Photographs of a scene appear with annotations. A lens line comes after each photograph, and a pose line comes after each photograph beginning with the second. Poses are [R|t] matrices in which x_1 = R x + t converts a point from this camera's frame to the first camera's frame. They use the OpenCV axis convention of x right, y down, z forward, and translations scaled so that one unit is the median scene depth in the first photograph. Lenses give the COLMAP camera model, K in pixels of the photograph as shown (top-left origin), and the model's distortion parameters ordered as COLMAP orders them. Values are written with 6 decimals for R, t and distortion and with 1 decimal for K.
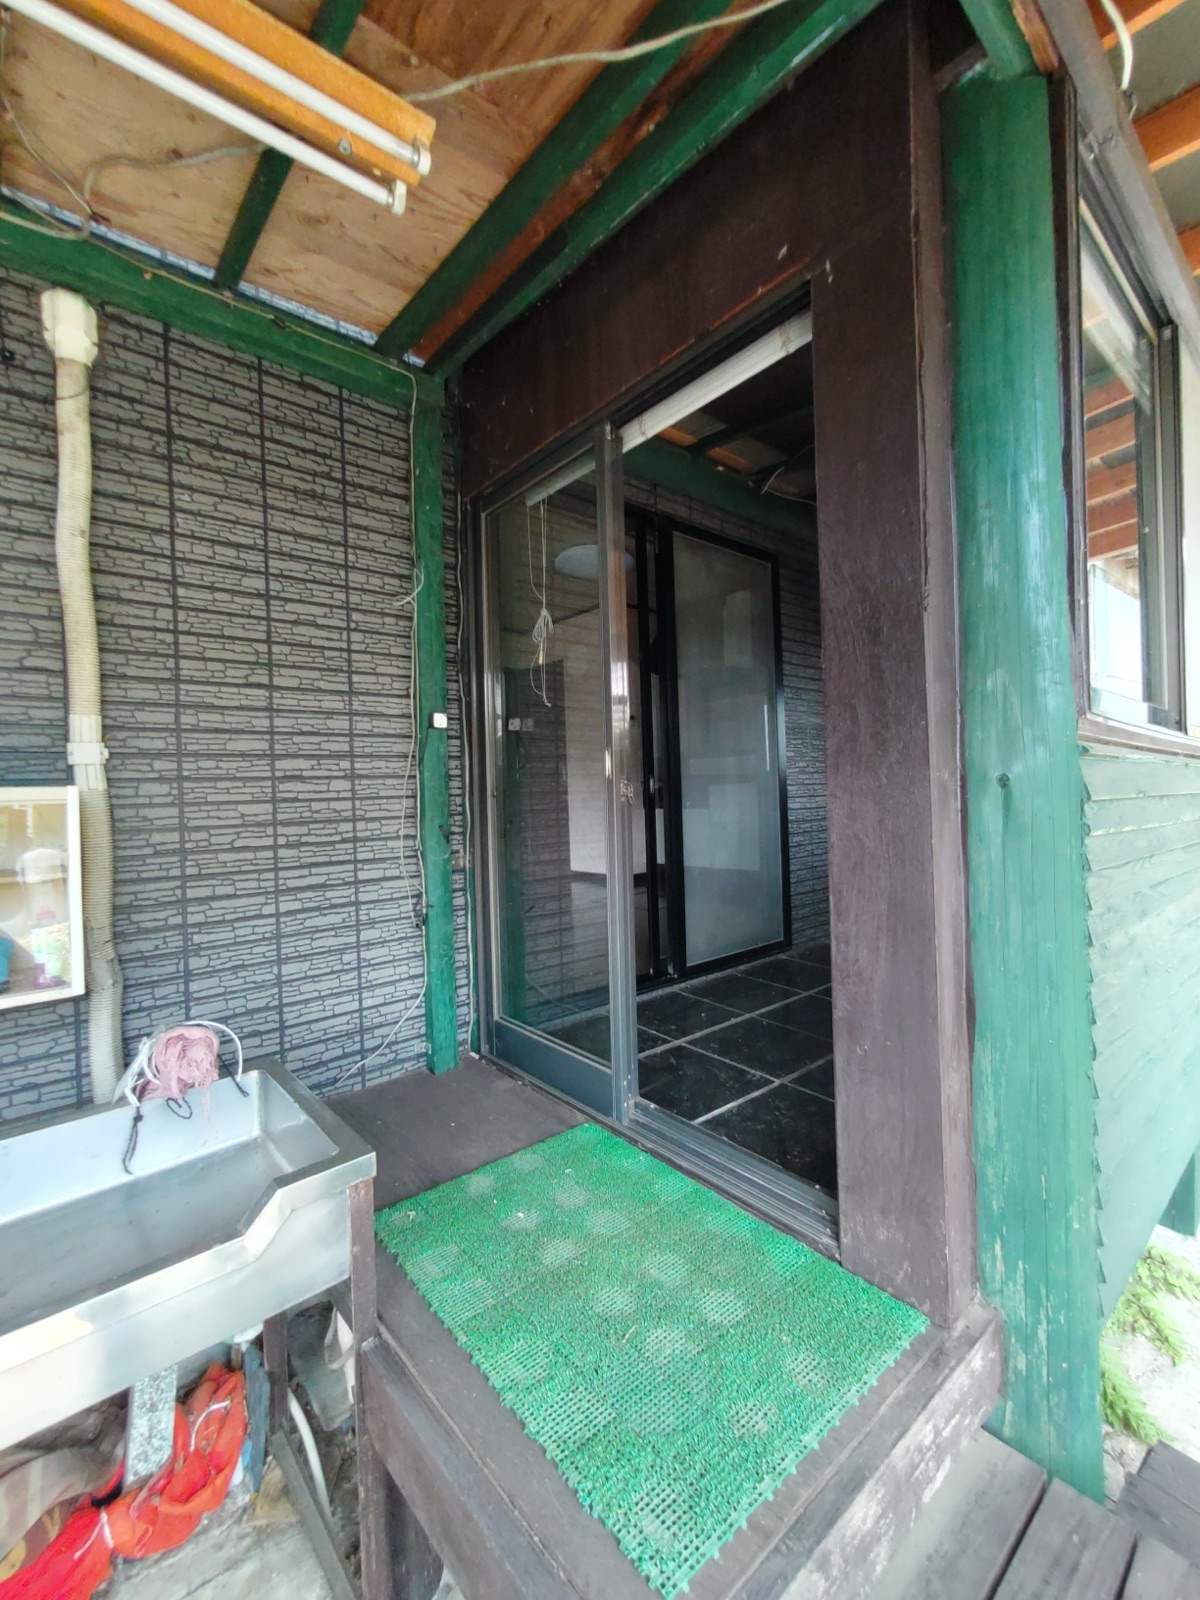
lens RADIAL K [[687.6, 0, 600.0], [0, 687.6, 800.0], [0, 0, 1]] dist [0.000970, 0.000274]
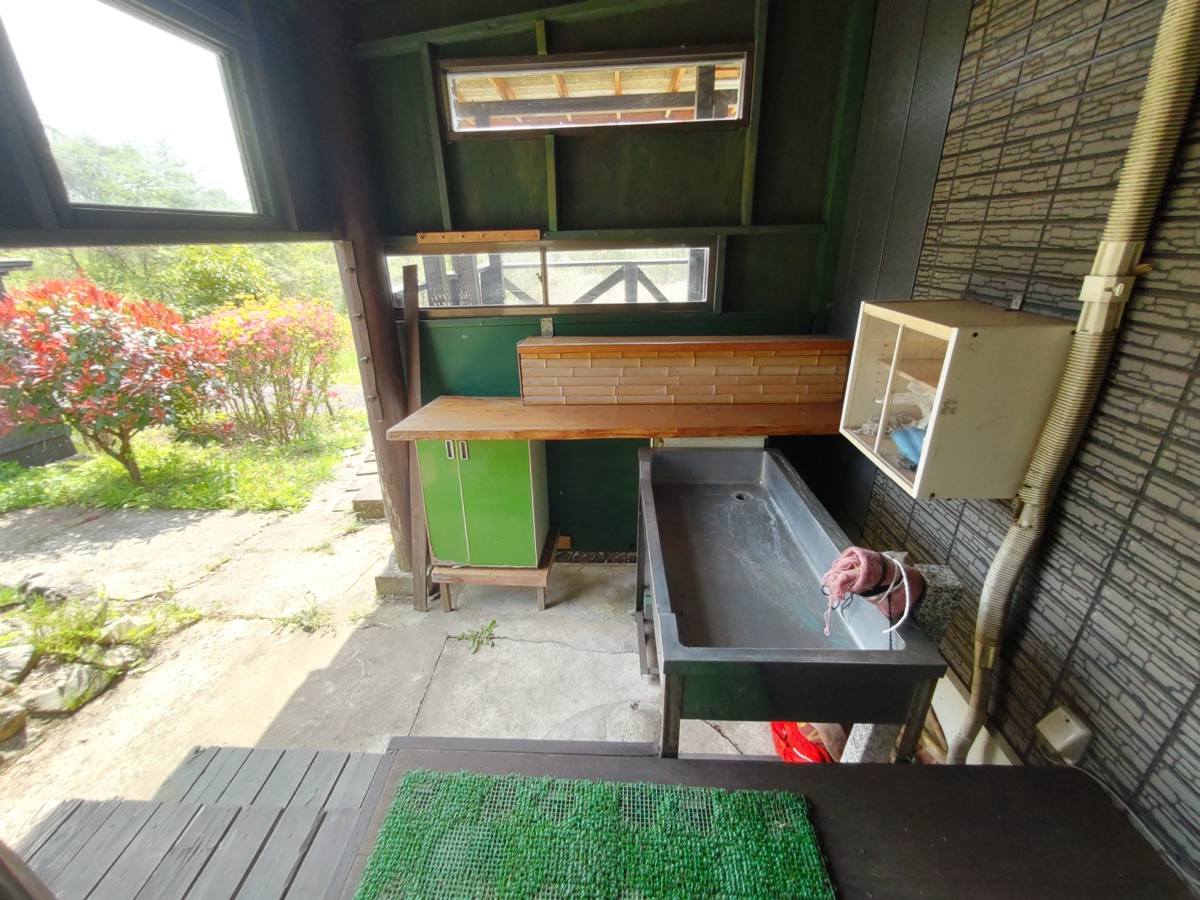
lens RADIAL K [[515.7, 0, 600.0], [0, 515.7, 450.0], [0, 0, 1]] dist [0.000970, 0.000274]
pose [[-0.673752, 0.334445, -0.658942, 0.165418], [0.041735, 0.907517, 0.417937, -0.165409], [0.737778, 0.254085, -0.625400, 0.902278]]
